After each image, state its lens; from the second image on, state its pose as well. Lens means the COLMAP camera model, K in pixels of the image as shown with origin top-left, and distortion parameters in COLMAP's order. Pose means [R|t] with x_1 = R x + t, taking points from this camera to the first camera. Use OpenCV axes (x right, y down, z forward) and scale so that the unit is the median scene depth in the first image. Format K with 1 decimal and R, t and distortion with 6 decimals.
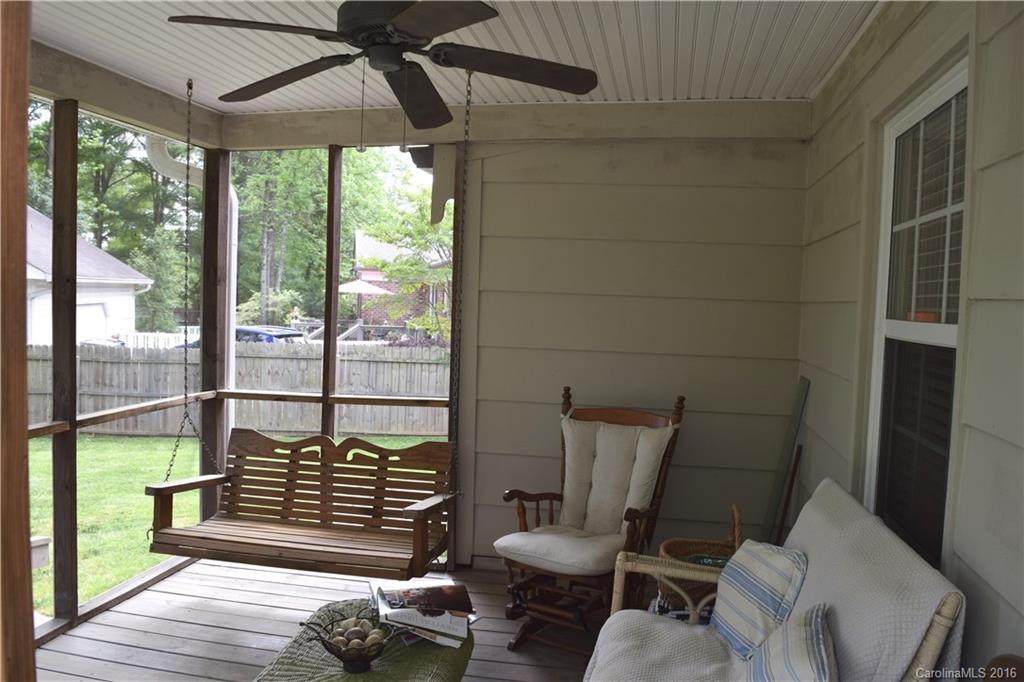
lens RADIAL K [[804.9, 0, 512.0], [0, 804.9, 341.0], [0, 0, 1]] dist [-0.093654, 0.013515]
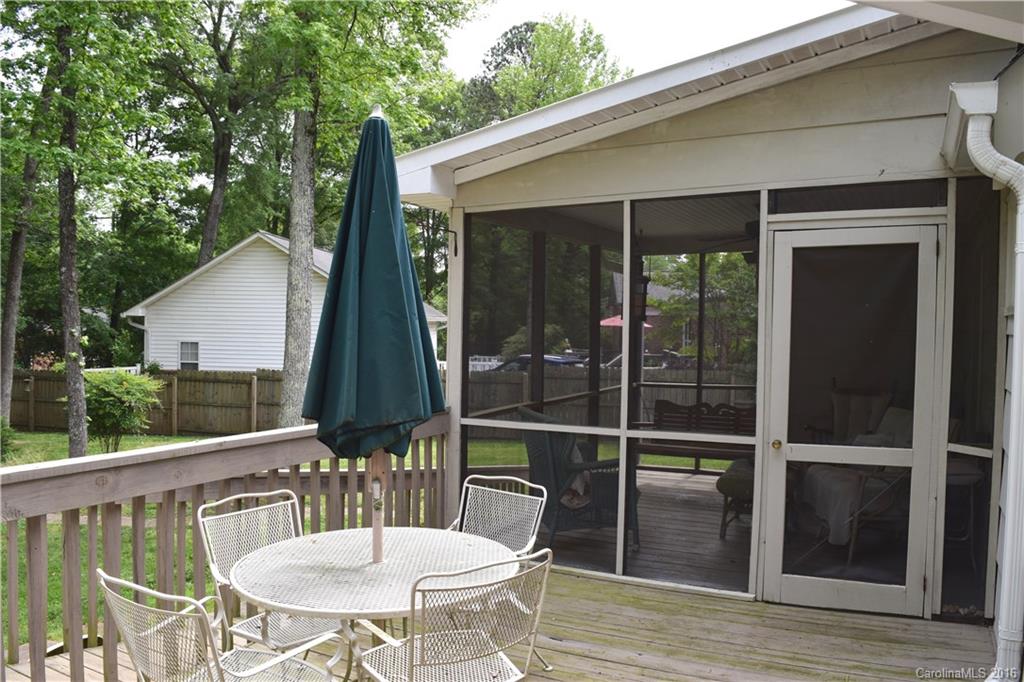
lens RADIAL K [[804.9, 0, 512.0], [0, 804.9, 341.0], [0, 0, 1]] dist [-0.093654, 0.013515]
pose [[0.959564, -0.011803, -0.281242, -0.035795], [0.000886, 0.999242, -0.038915, 0.011178], [0.281488, 0.037092, 0.958847, -0.272009]]
